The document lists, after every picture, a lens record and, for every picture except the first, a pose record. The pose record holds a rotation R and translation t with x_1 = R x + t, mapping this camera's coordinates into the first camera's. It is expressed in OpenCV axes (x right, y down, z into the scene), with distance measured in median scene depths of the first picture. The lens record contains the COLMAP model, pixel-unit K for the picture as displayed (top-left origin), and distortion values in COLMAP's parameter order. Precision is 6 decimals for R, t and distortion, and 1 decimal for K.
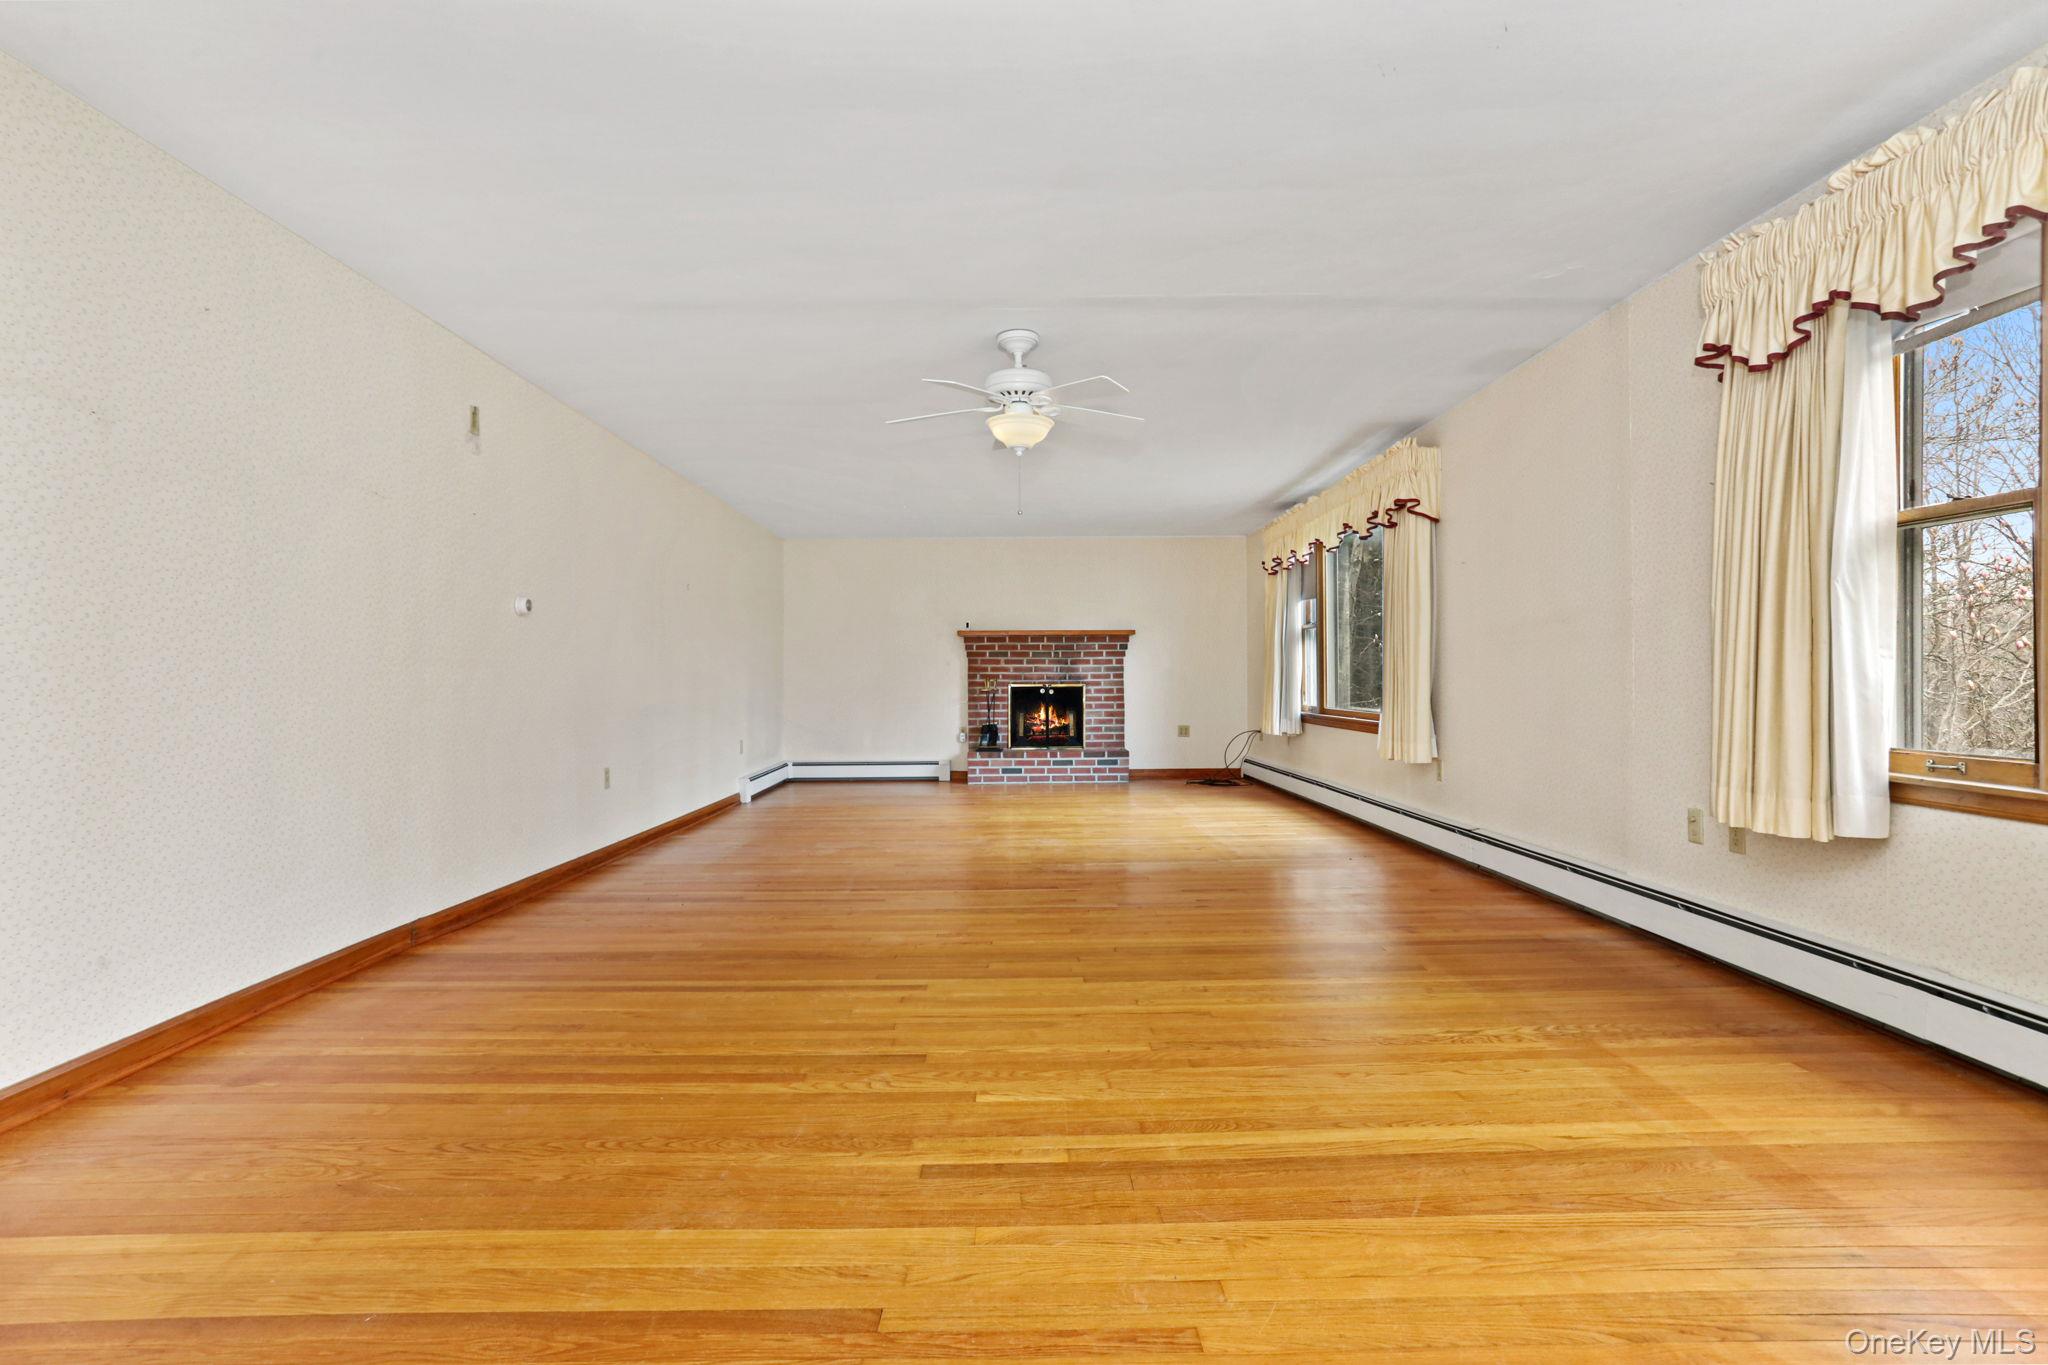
lens RADIAL K [[984.7, 0, 1023.4], [0, 984.7, 677.3], [0, 0, 1]] dist [-0.015644, 0.006448]
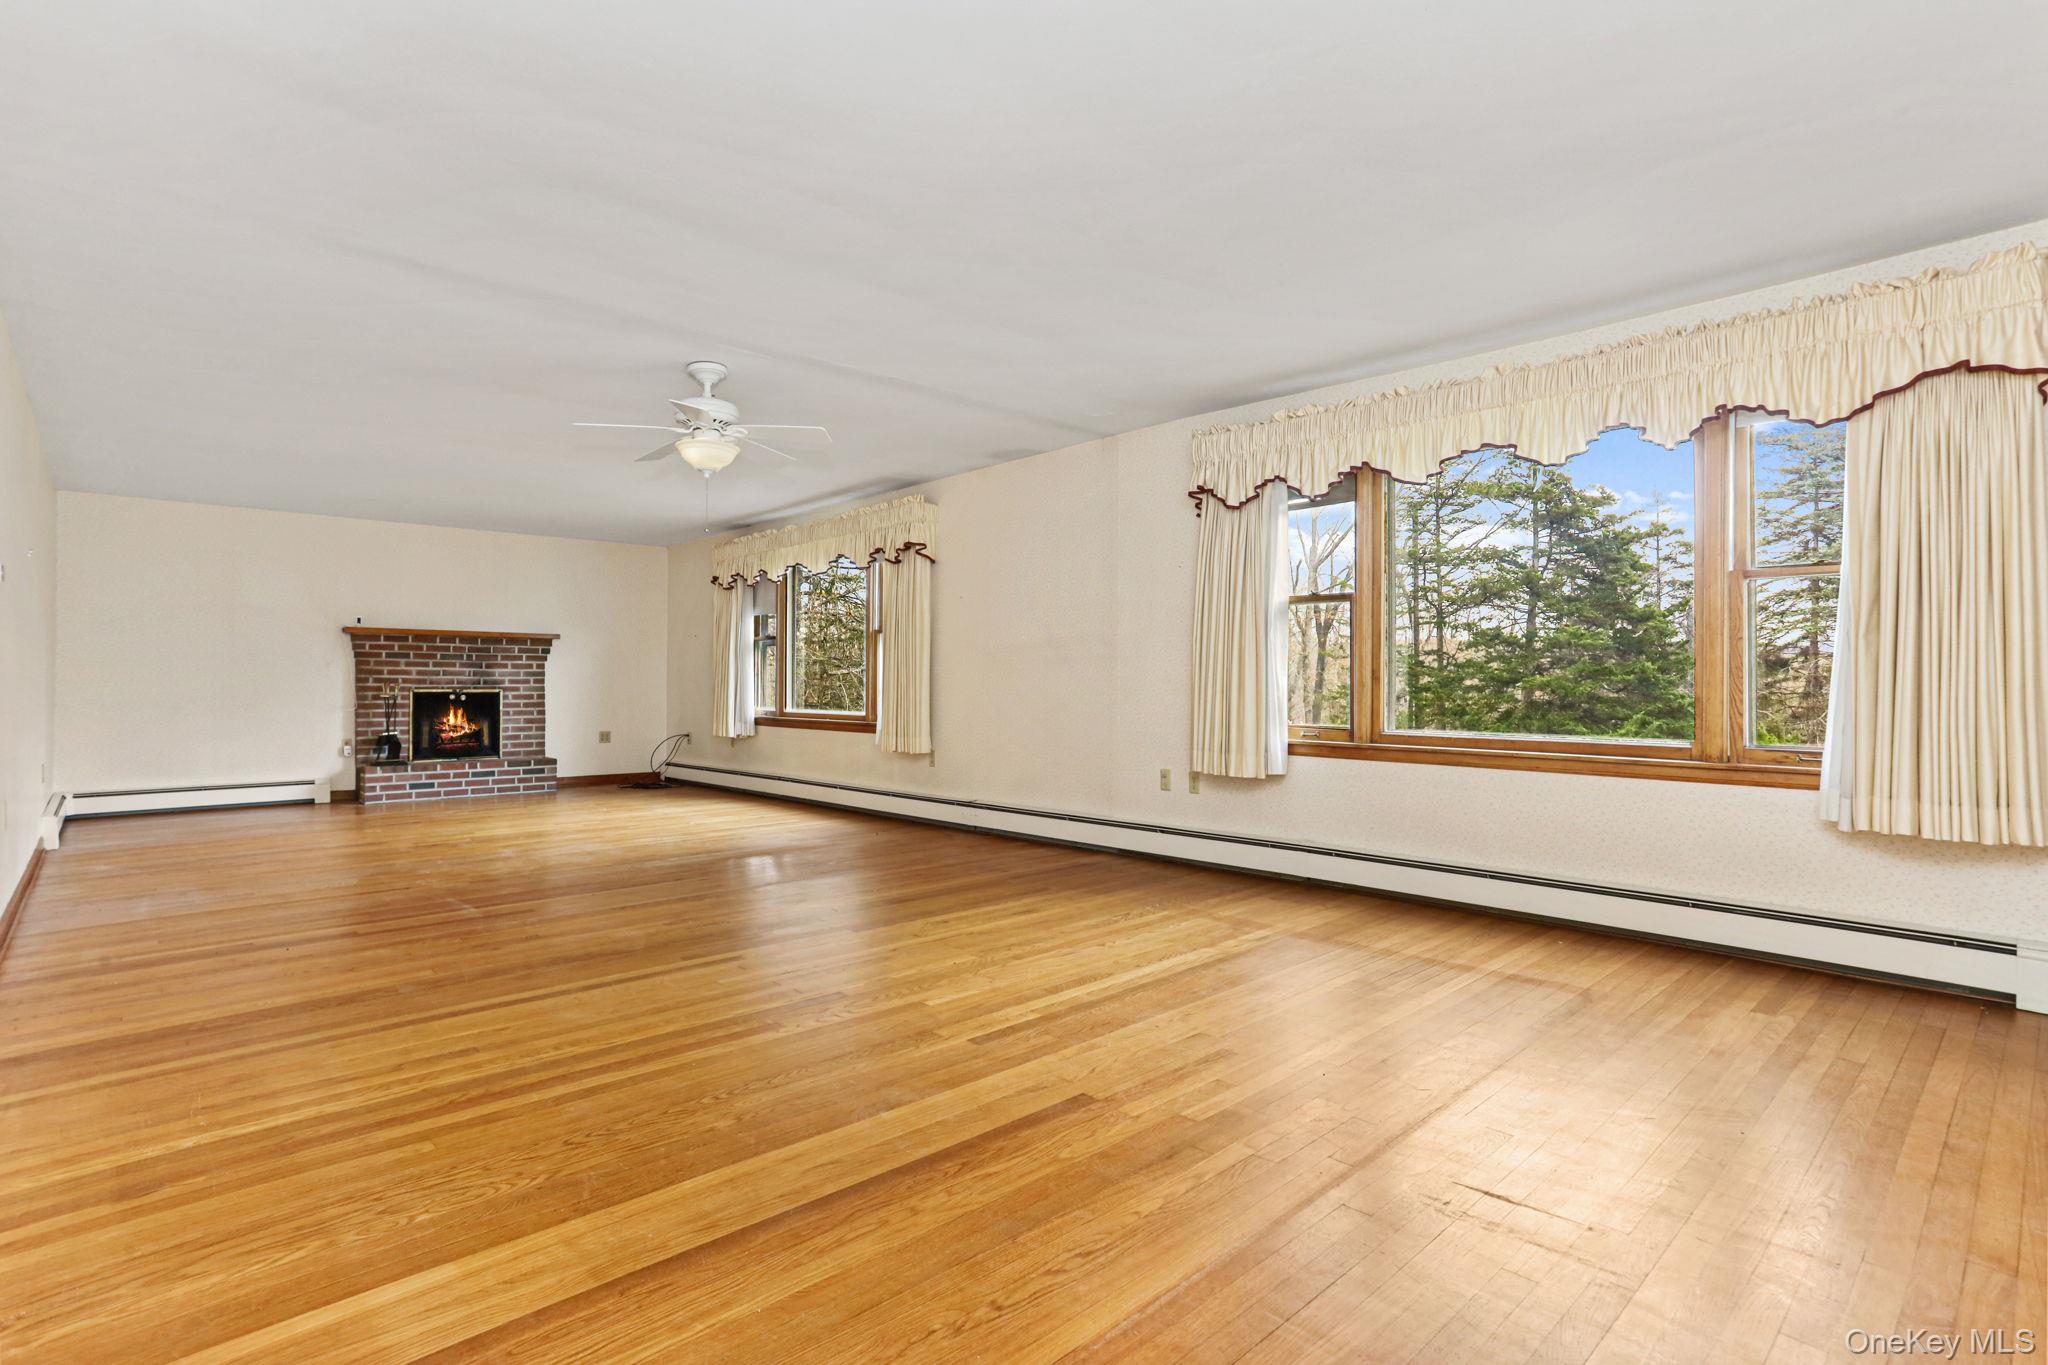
lens RADIAL K [[984.7, 0, 990.3], [0, 984.7, 694.7], [0, 0, 1]] dist [-0.015644, 0.006448]
pose [[0.756066, 0.000082, 0.654495, -0.478289], [-0.007108, 0.999942, 0.008085, 0.002393], [-0.654456, -0.010765, 0.756023, -0.024921]]
